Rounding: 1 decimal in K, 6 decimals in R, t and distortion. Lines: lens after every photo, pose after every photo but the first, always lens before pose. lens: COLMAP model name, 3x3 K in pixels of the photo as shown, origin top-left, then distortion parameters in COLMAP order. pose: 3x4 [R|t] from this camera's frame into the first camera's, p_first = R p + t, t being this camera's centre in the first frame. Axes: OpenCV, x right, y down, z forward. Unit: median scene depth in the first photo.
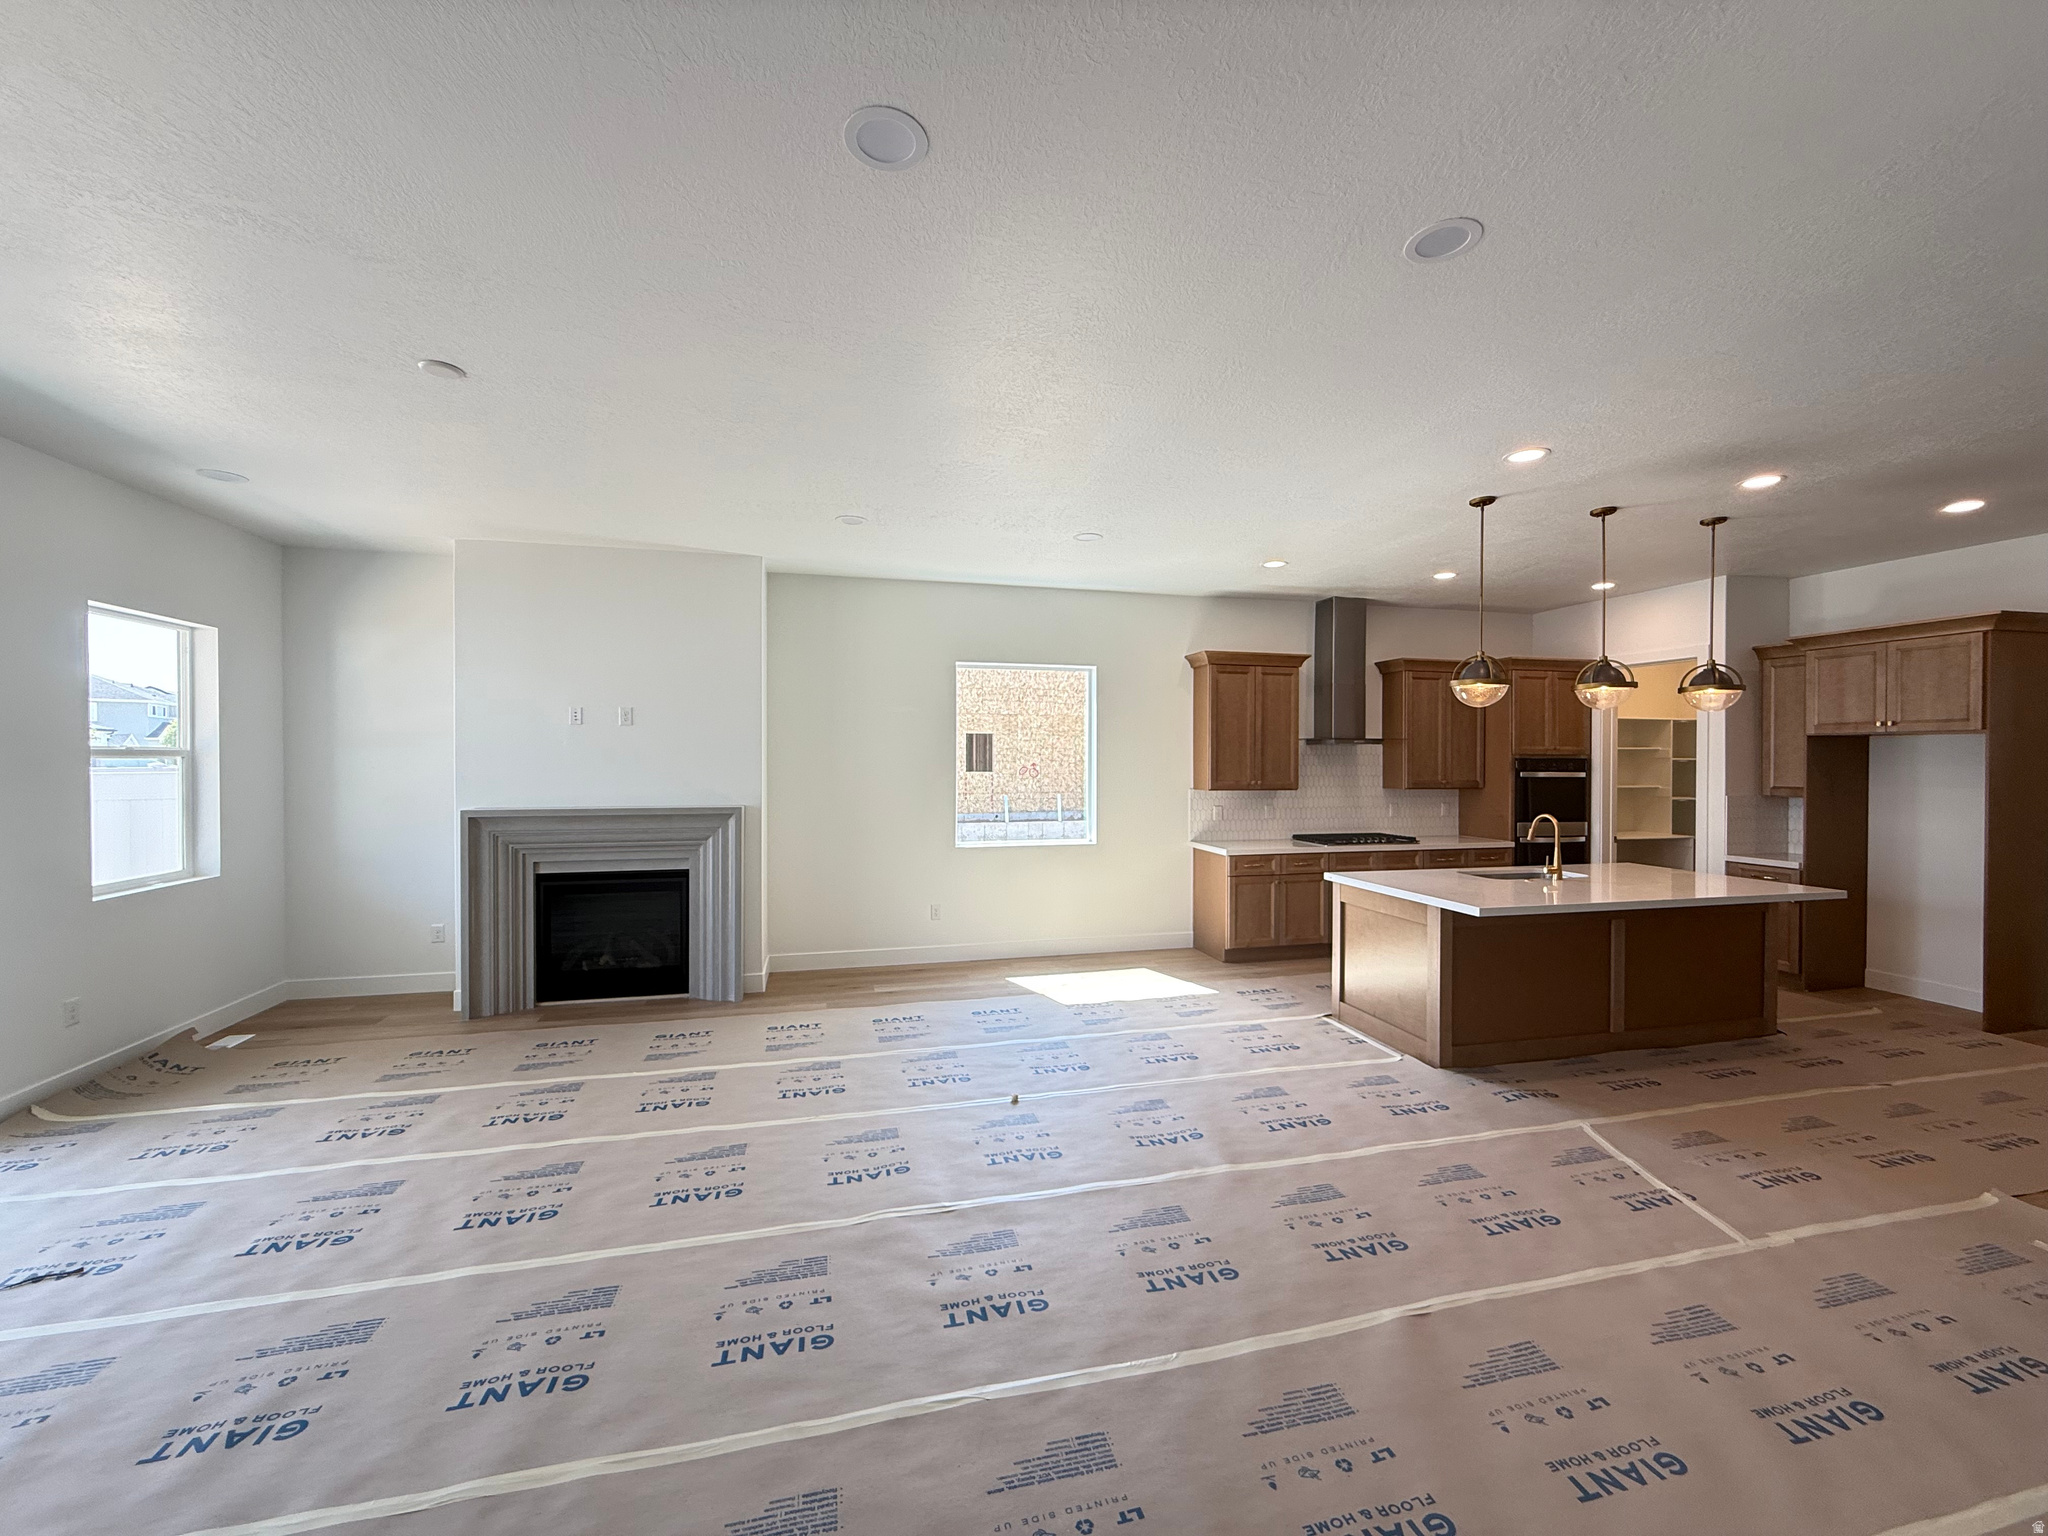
lens RADIAL K [[834.3, 0, 1024.0], [0, 834.3, 768.0], [0, 0, 1]] dist [0.000807, -0.000269]
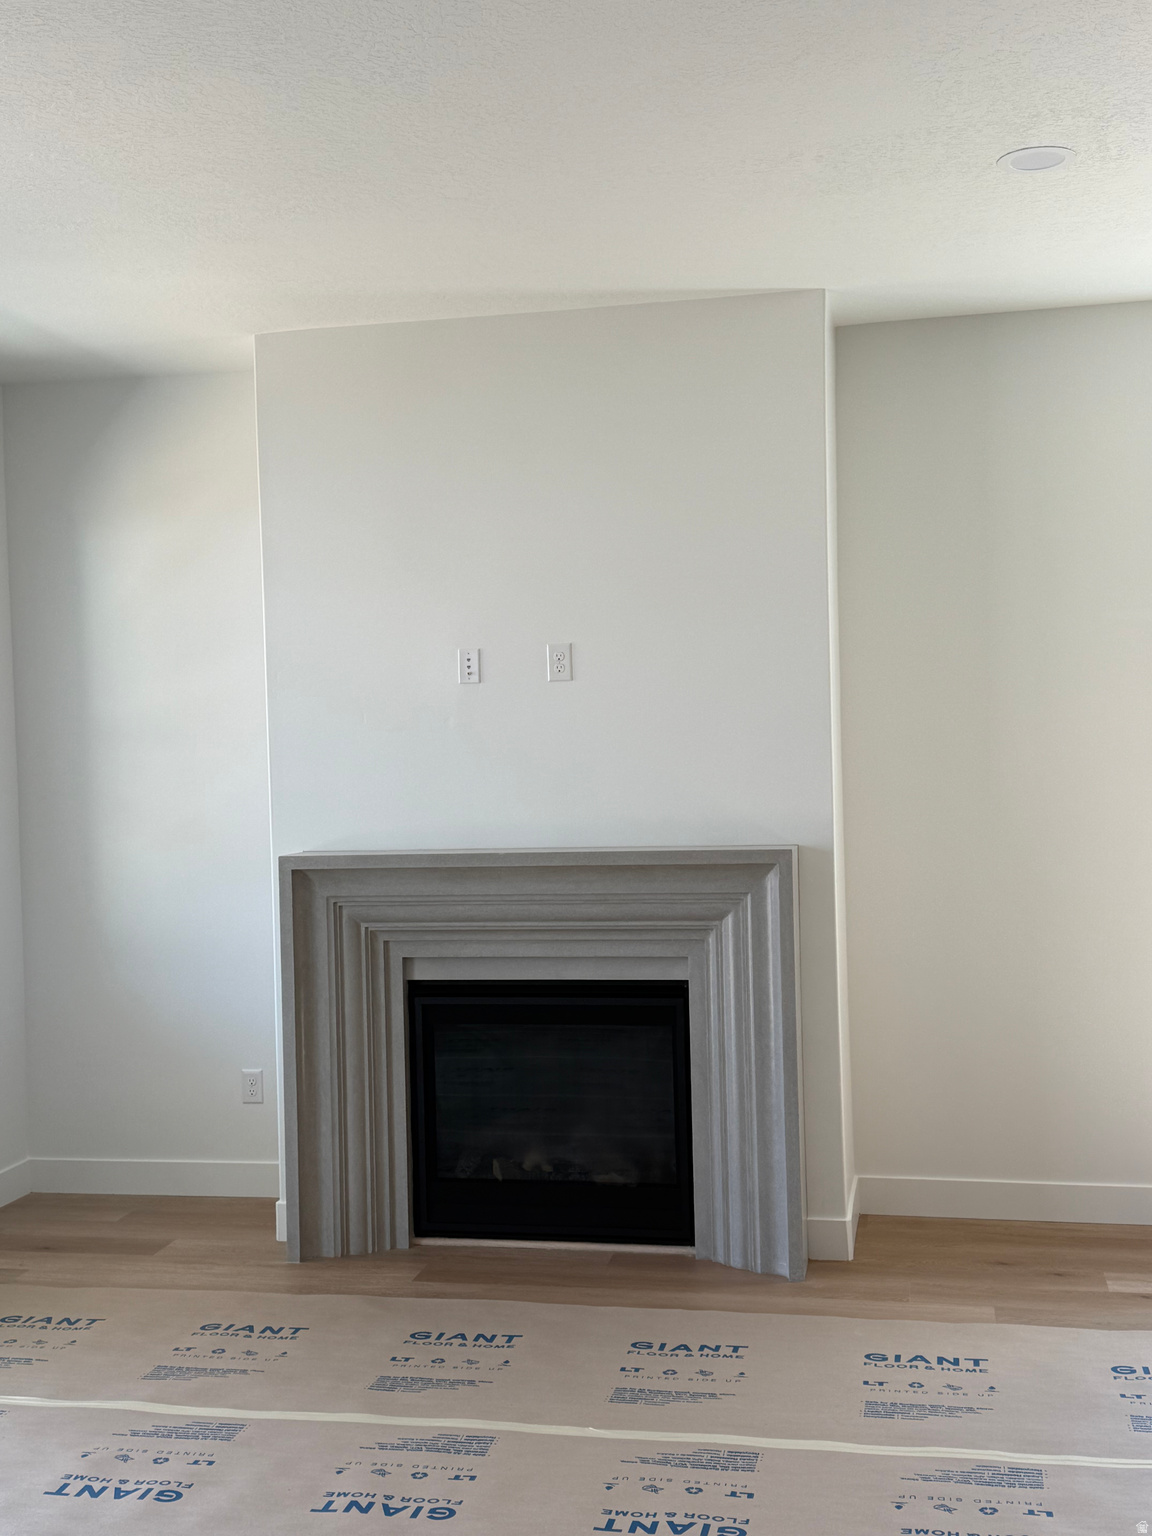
lens RADIAL K [[1739.3, 0, 576.0], [0, 1739.3, 768.0], [0, 0, 1]] dist [0.070055, -0.015113]
pose [[0.903511, -0.020110, -0.428093, -0.039017], [0.023957, 0.999706, 0.003602, -0.004036], [0.427894, -0.013511, 0.903728, 0.094937]]
